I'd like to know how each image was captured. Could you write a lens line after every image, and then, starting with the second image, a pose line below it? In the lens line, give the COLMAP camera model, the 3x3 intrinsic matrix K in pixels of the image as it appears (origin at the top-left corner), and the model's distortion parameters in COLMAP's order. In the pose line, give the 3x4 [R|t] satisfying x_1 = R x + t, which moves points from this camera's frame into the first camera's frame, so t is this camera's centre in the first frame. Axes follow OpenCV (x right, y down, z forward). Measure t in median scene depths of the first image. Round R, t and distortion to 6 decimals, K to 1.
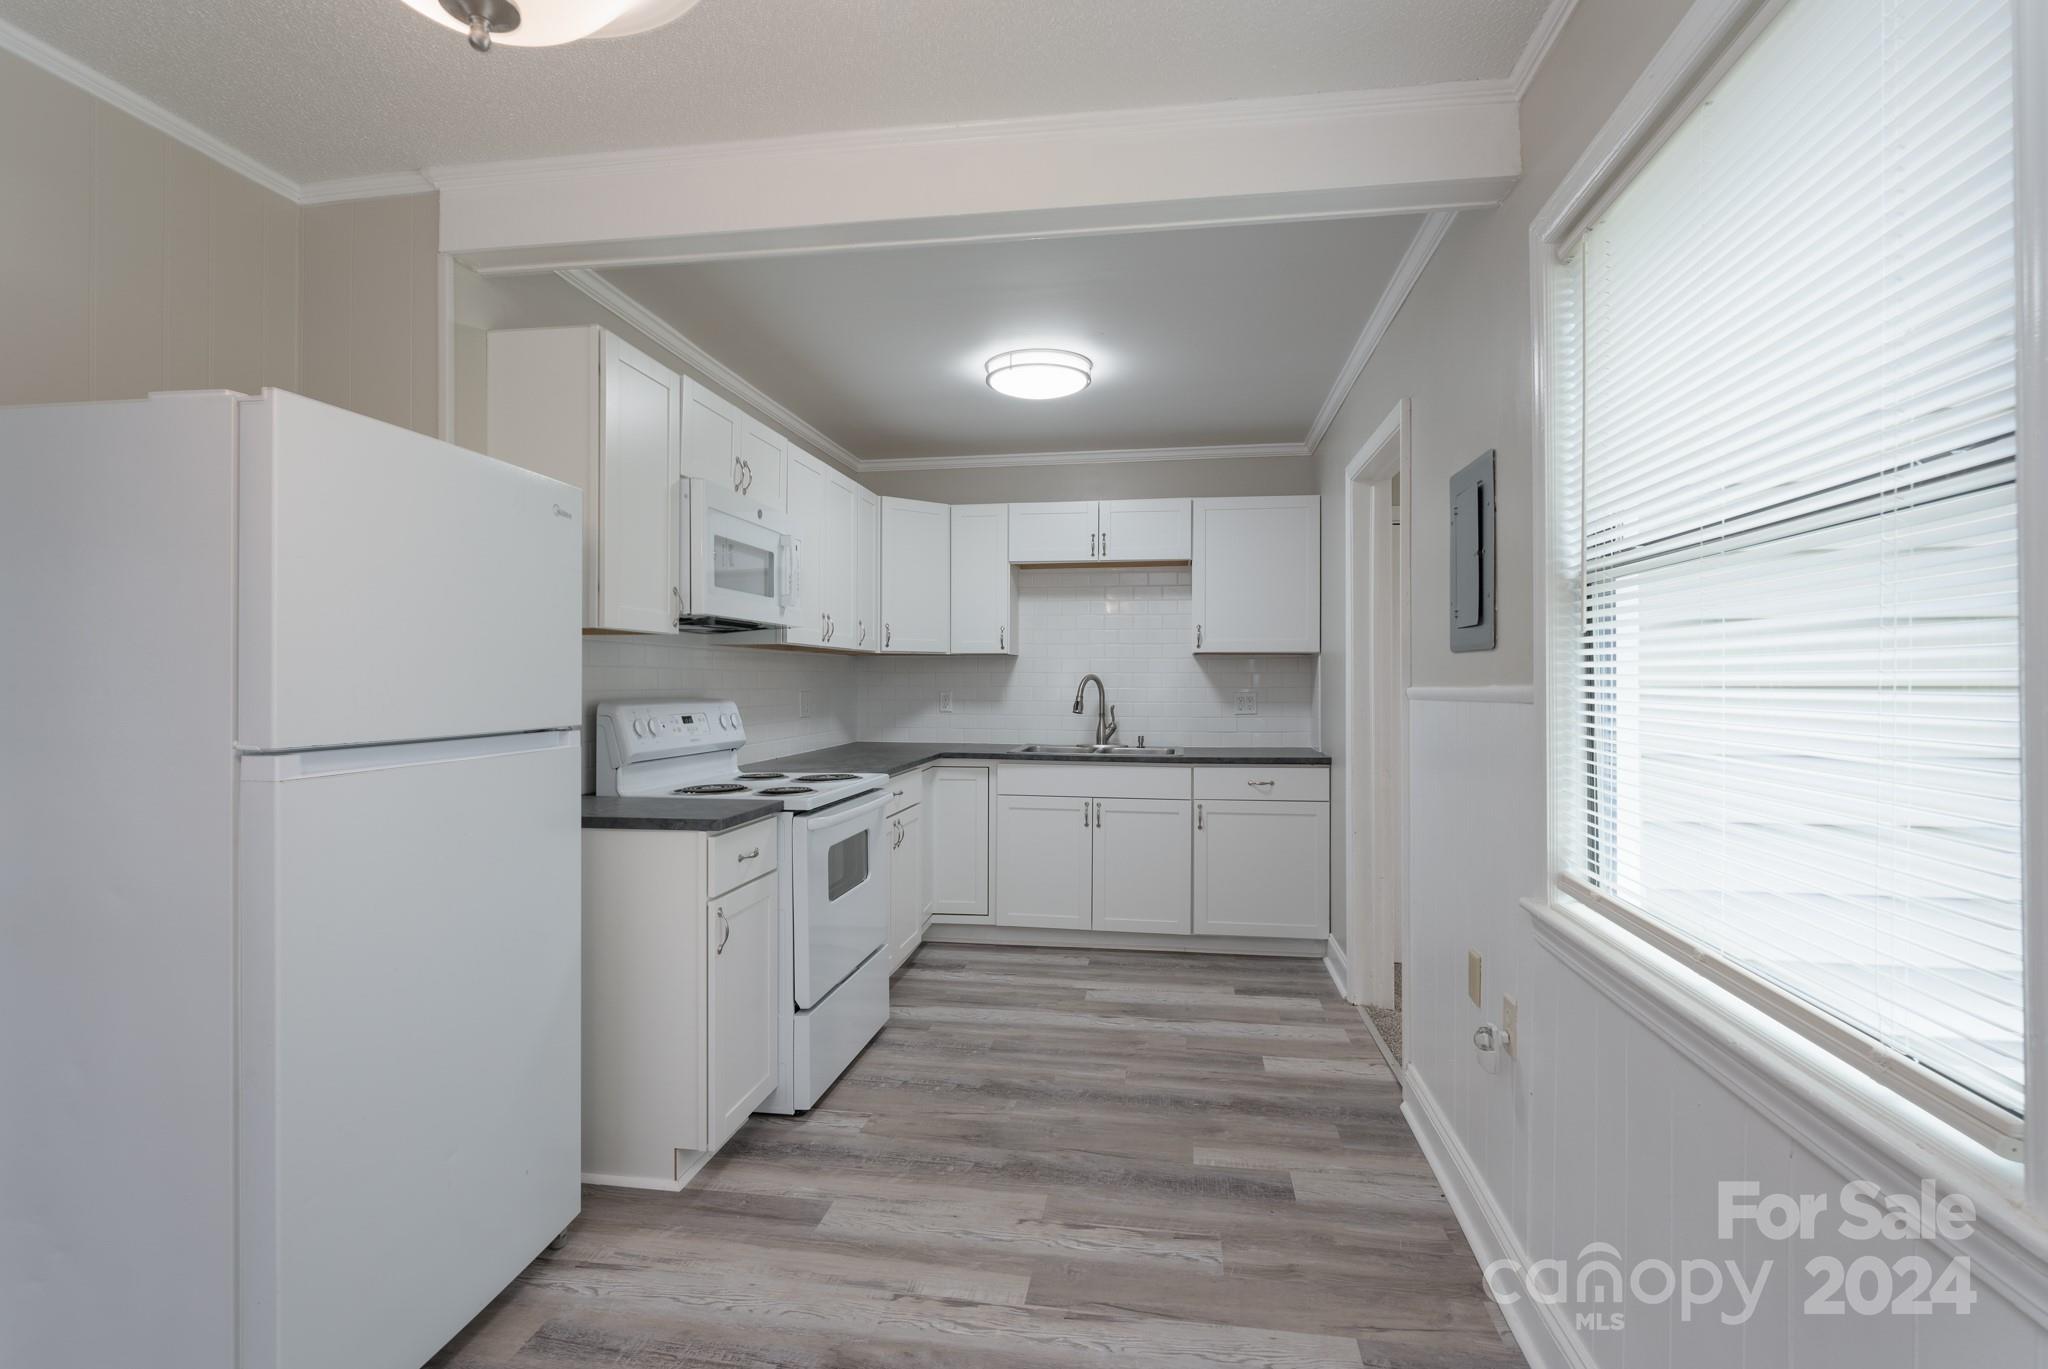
lens RADIAL K [[912.3, 0, 1024.0], [0, 912.3, 684.5], [0, 0, 1]] dist [-0.000275, 0.000035]
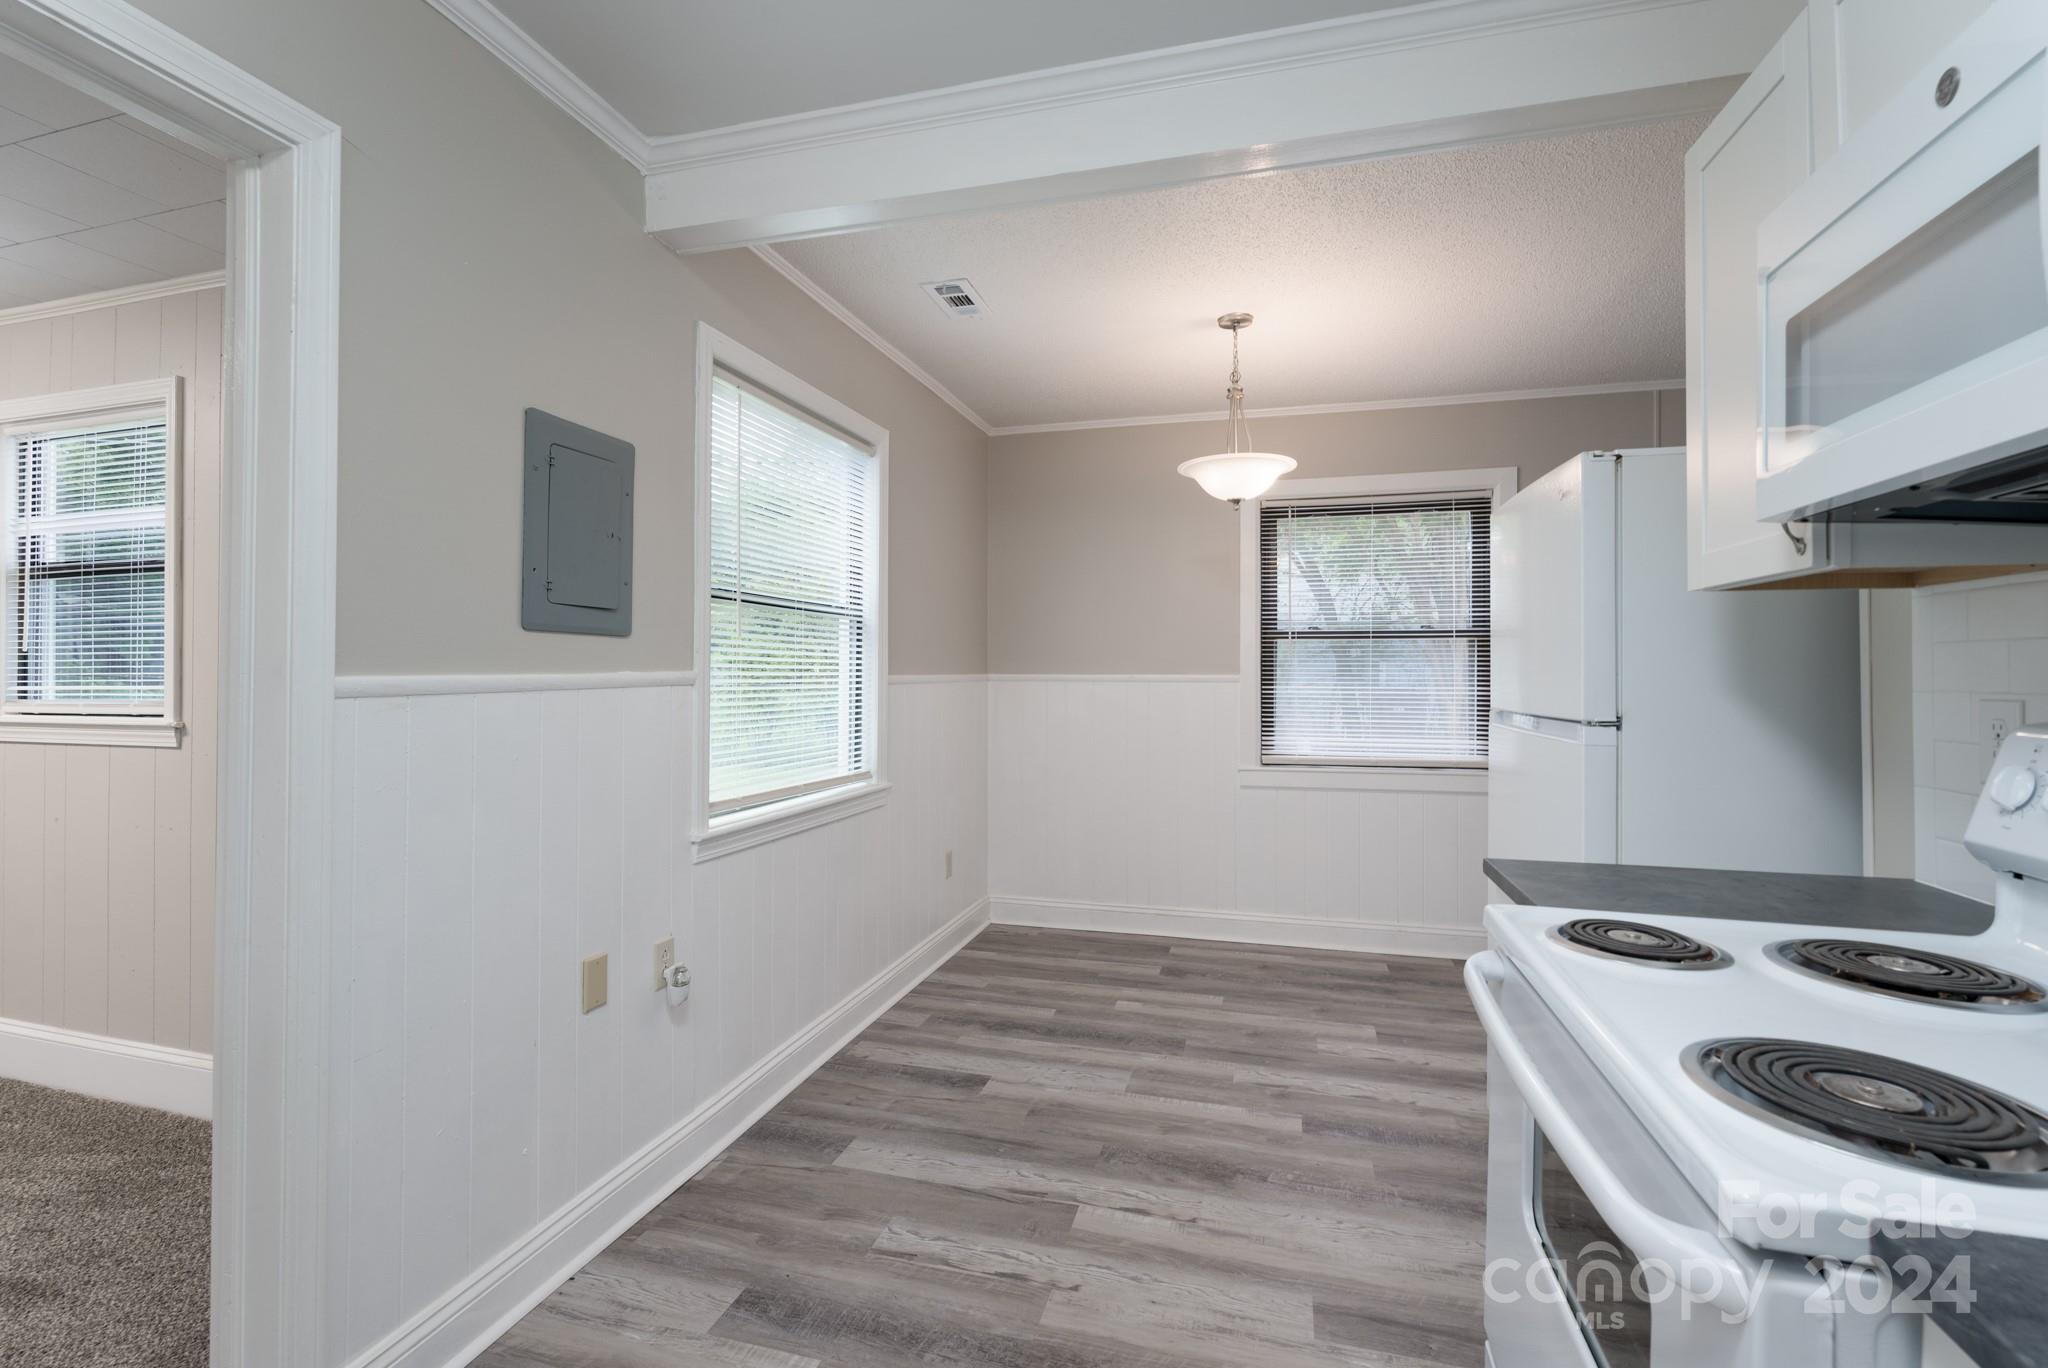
lens RADIAL K [[916.9, 0, 1022.6], [0, 916.9, 661.7], [0, 0, 1]] dist [-0.001531, -0.000055]
pose [[-0.993589, -0.001963, 0.113034, -0.025949], [-0.003192, 0.999938, -0.010686, -0.000681], [-0.113006, -0.010978, -0.993534, 0.968723]]
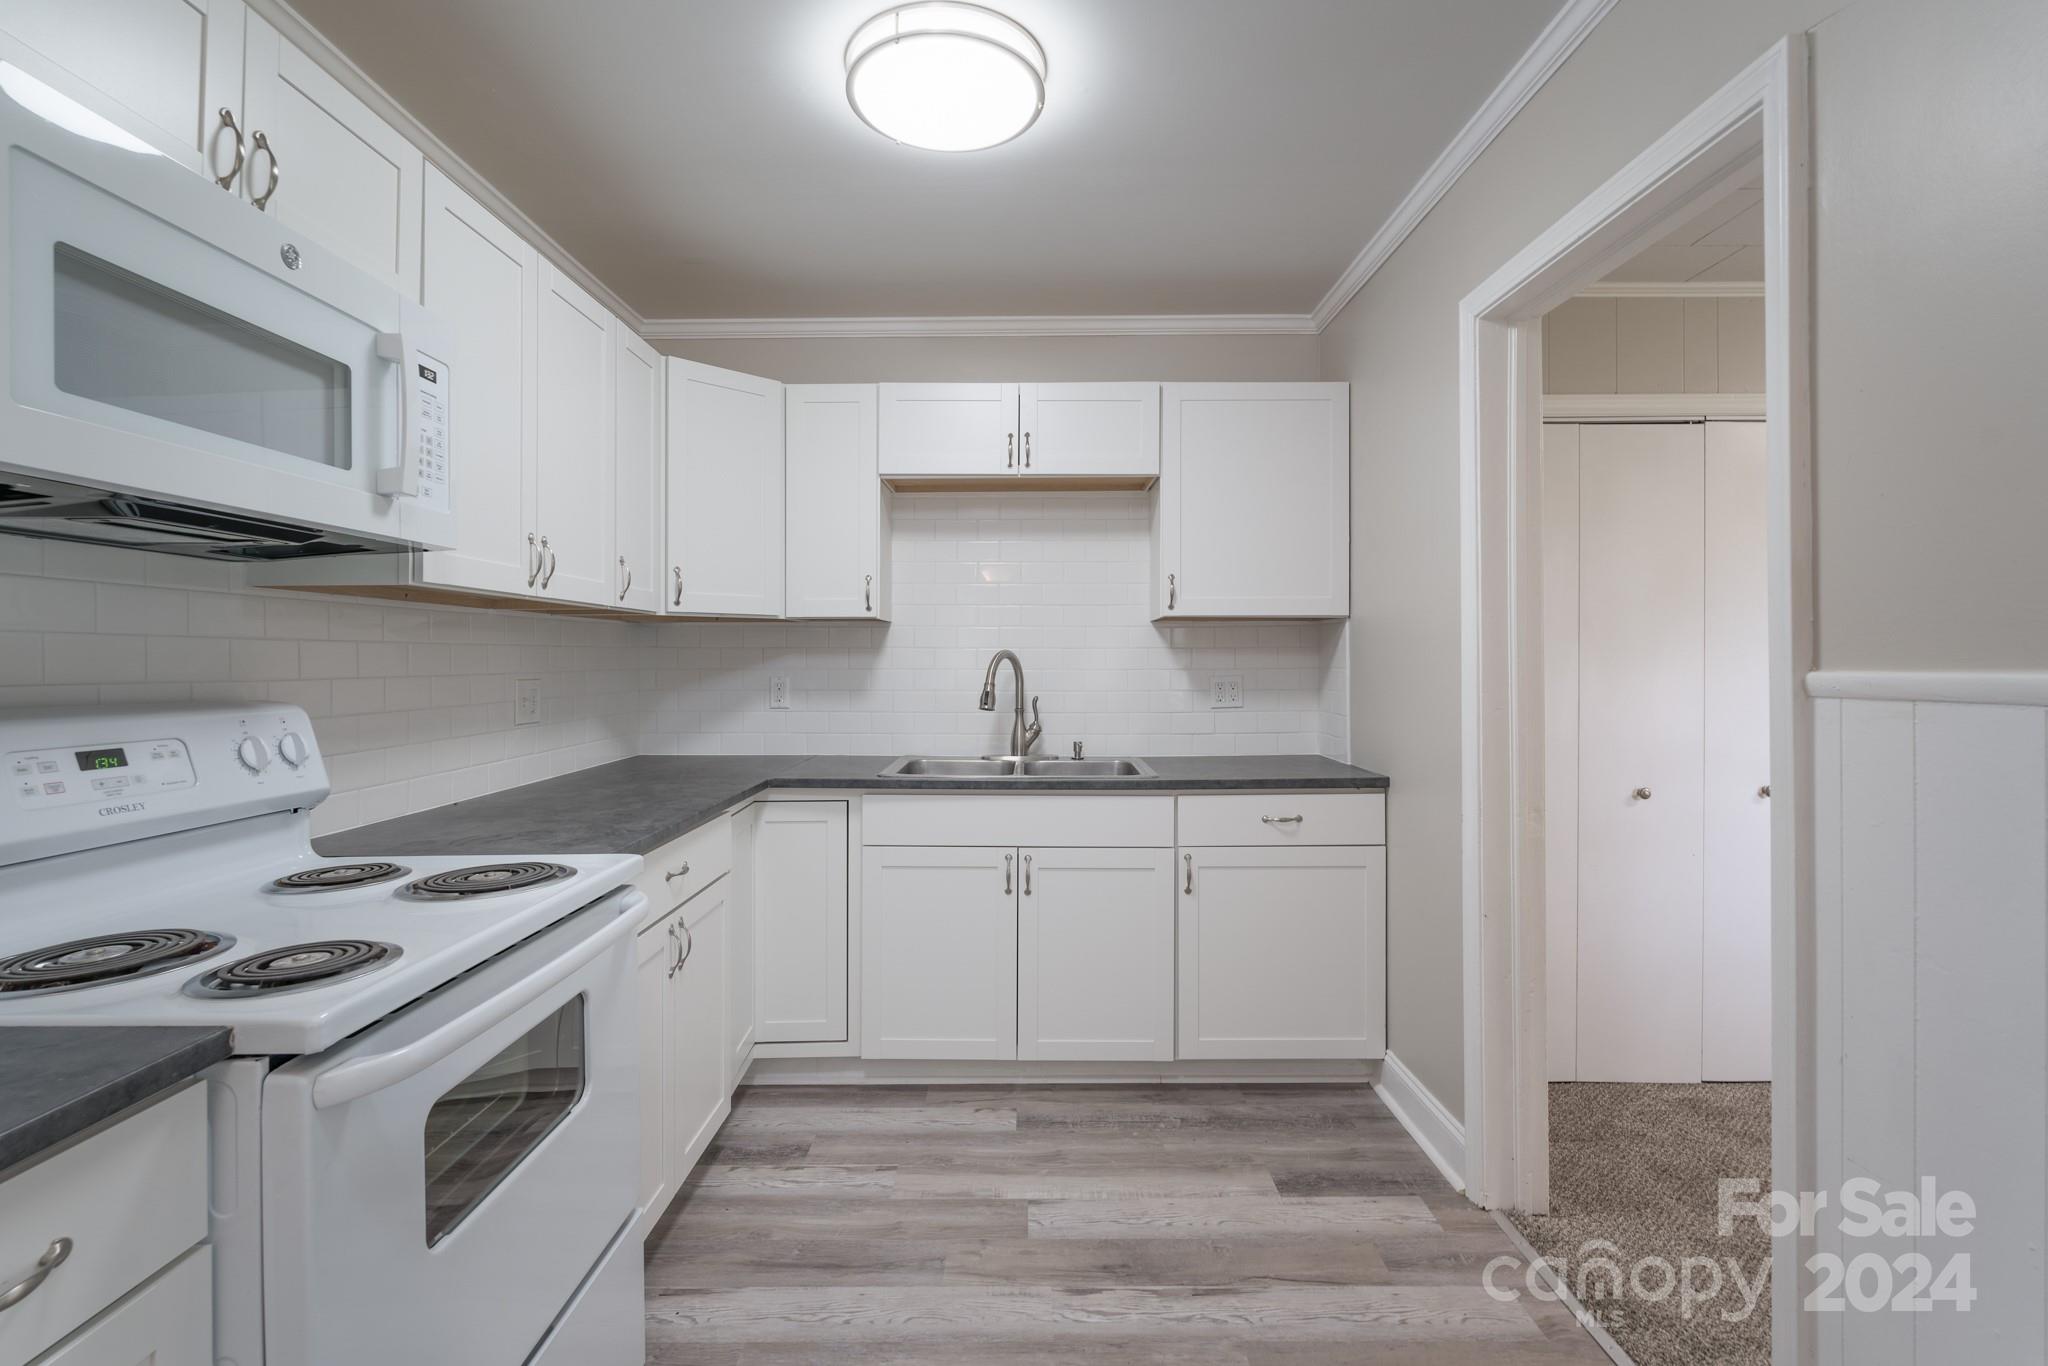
lens RADIAL K [[916.9, 0, 1022.6], [0, 916.9, 660.7], [0, 0, 1]] dist [-0.001531, -0.000055]
pose [[0.987181, -0.002161, 0.159591, -0.022296], [0.002590, 0.999994, -0.002483, -0.002047], [-0.159585, 0.002865, 0.987180, 0.398452]]
